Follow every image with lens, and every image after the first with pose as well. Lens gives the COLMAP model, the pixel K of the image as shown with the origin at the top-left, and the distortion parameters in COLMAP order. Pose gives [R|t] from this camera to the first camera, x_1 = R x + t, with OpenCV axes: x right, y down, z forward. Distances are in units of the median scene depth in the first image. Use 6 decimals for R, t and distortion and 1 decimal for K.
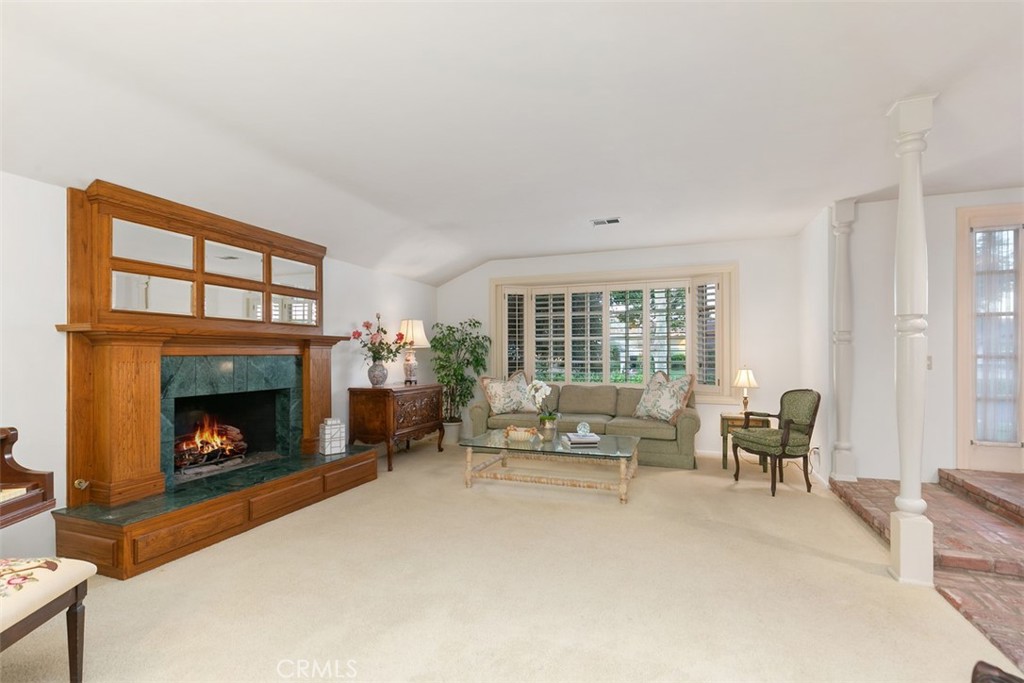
lens RADIAL K [[492.4, 0, 510.6], [0, 492.4, 349.0], [0, 0, 1]] dist [-0.000994, -0.000186]
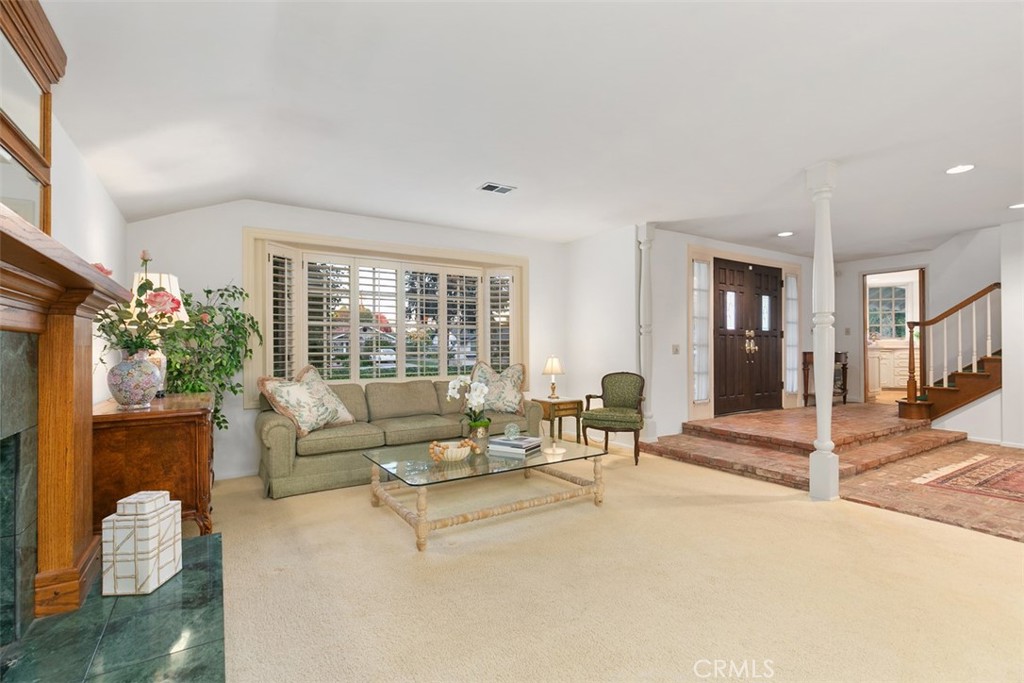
lens RADIAL K [[464.7, 0, 512.1], [0, 464.7, 341.7], [0, 0, 1]] dist [0.000441, -0.000463]
pose [[0.603886, 0.009622, 0.797013, -0.406298], [-0.004813, 0.999953, -0.008425, 0.015483], [-0.797057, 0.001252, 0.603903, 0.452251]]
